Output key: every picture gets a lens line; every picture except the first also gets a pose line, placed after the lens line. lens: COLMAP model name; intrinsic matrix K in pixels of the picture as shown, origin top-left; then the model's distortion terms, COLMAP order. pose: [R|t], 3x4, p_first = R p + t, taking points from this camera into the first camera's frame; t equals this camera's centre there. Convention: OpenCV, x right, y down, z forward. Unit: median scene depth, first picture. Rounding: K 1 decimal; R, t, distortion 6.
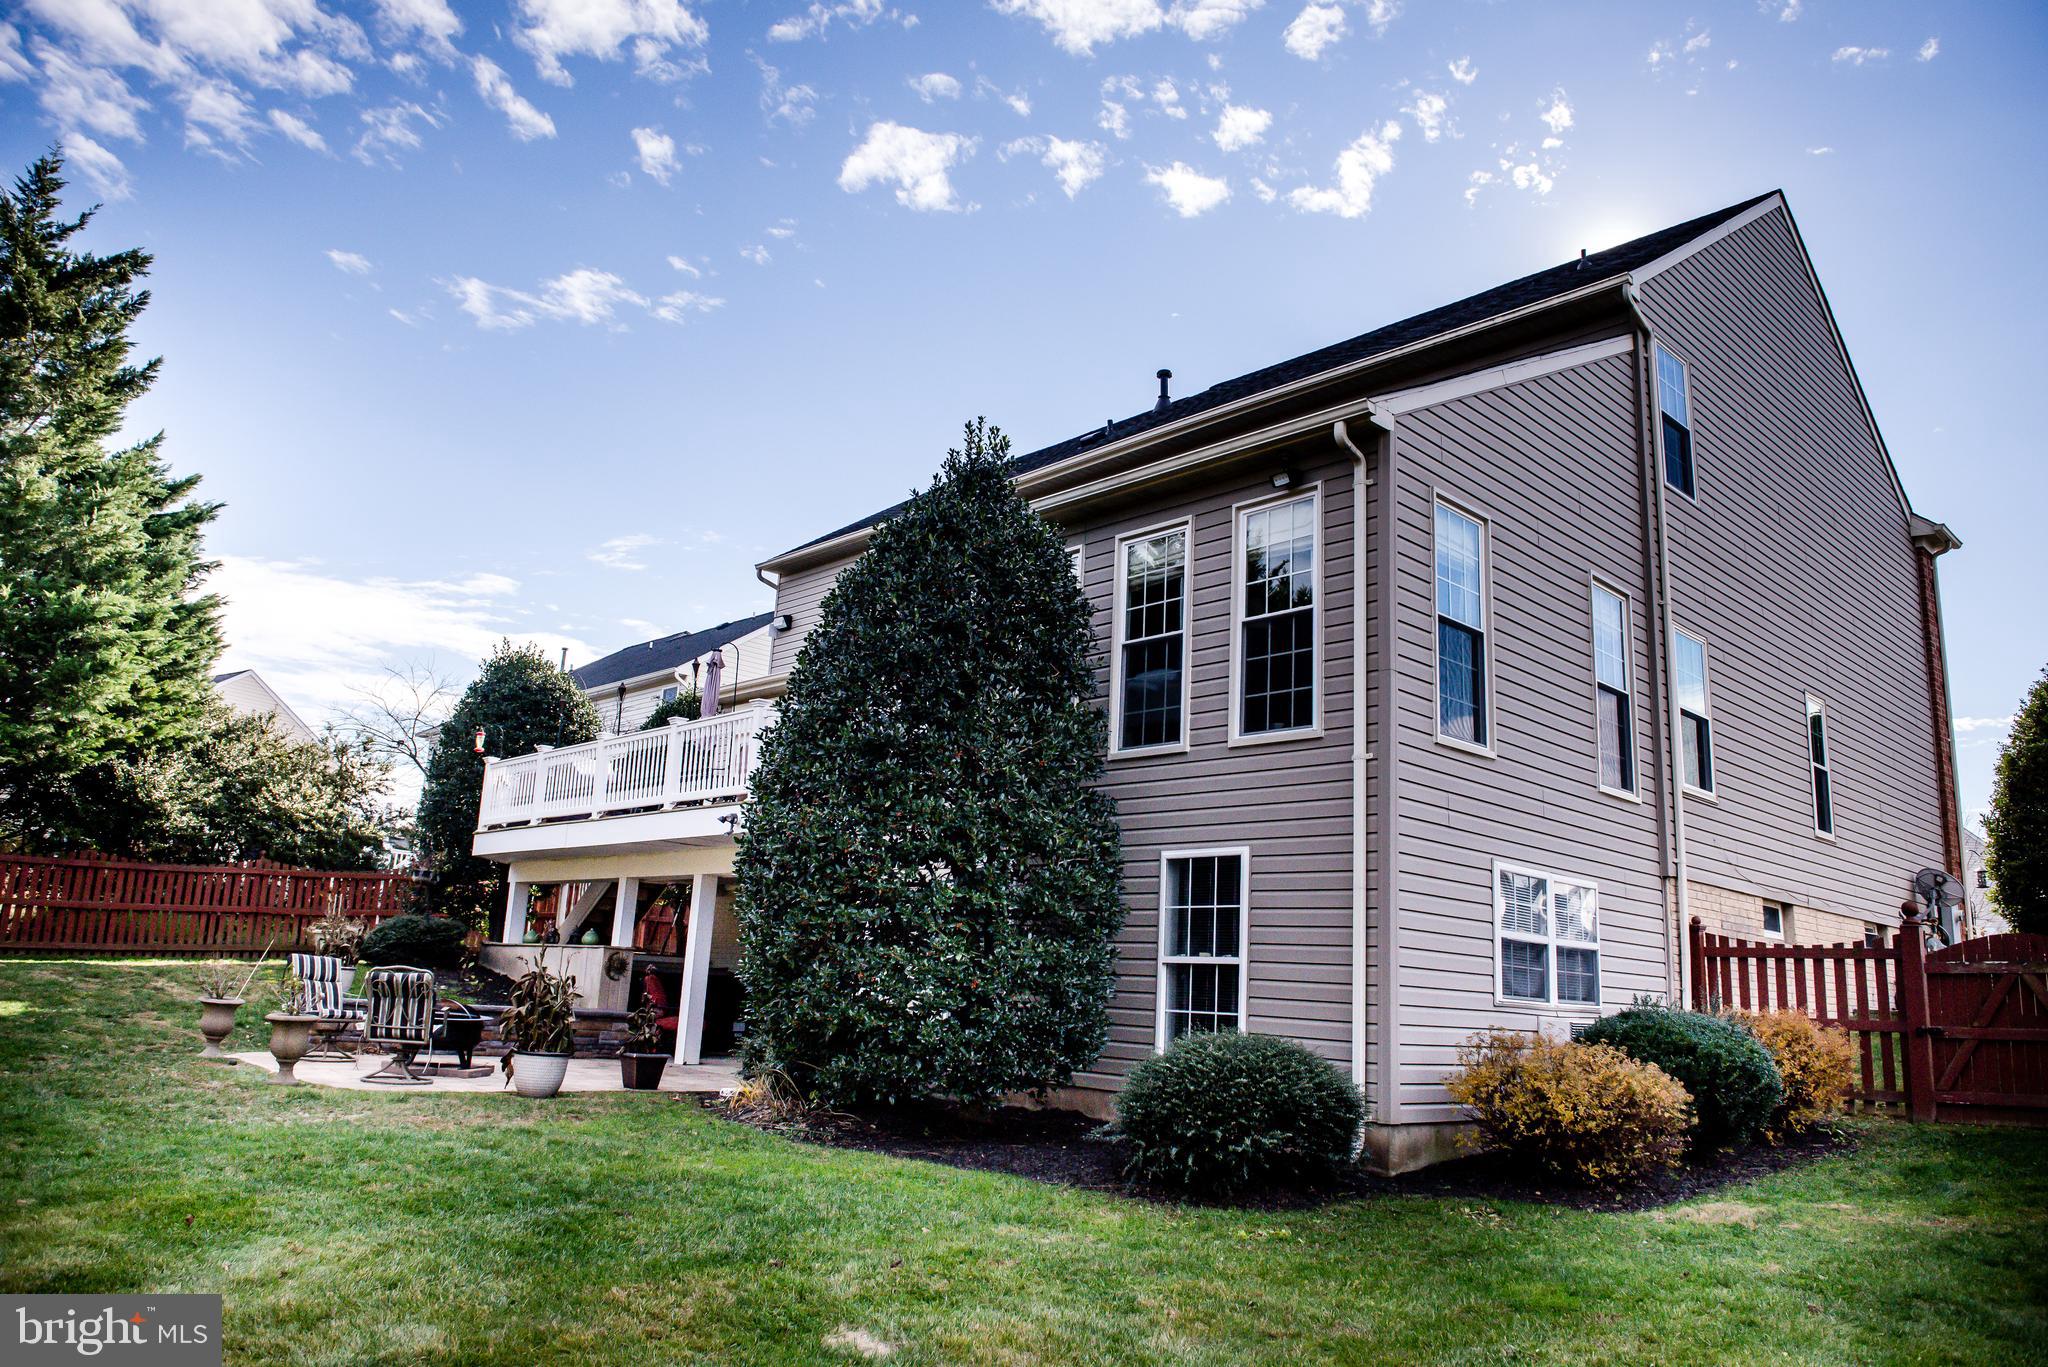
lens RADIAL K [[1407.6, 0, 1018.8], [0, 1407.6, 652.3], [0, 0, 1]] dist [-0.042640, -0.007767]
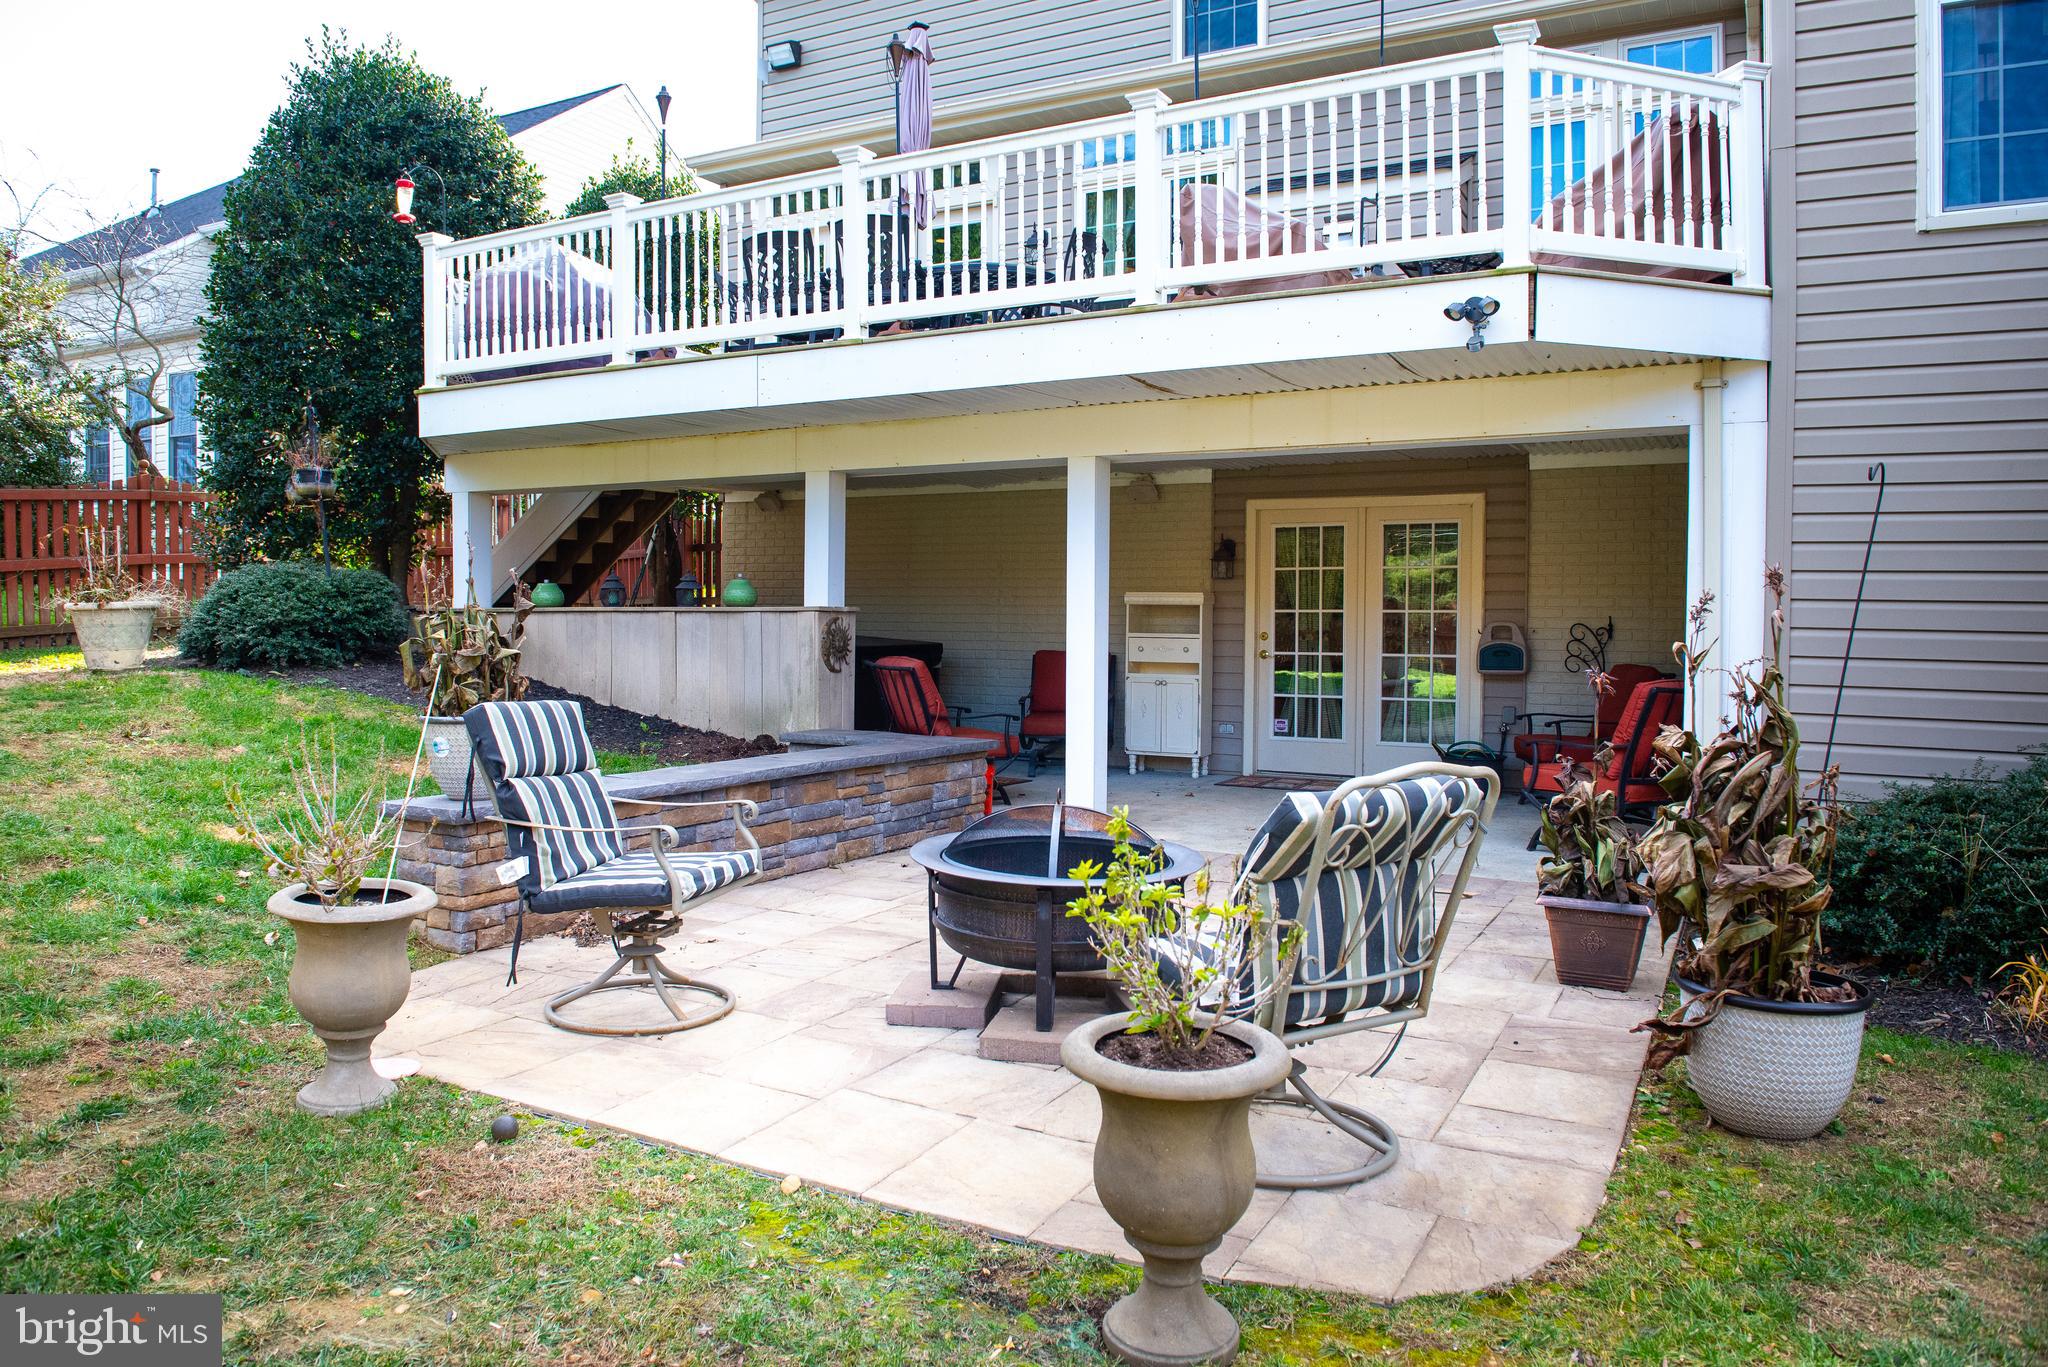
lens RADIAL K [[1407.6, 0, 1018.8], [0, 1407.6, 652.3], [0, 0, 1]] dist [-0.042640, -0.007767]
pose [[0.953184, -0.058479, 0.296683, -0.344045], [-0.026480, 0.961212, 0.274538, 0.078268], [-0.301230, -0.269541, 0.914663, 0.469807]]
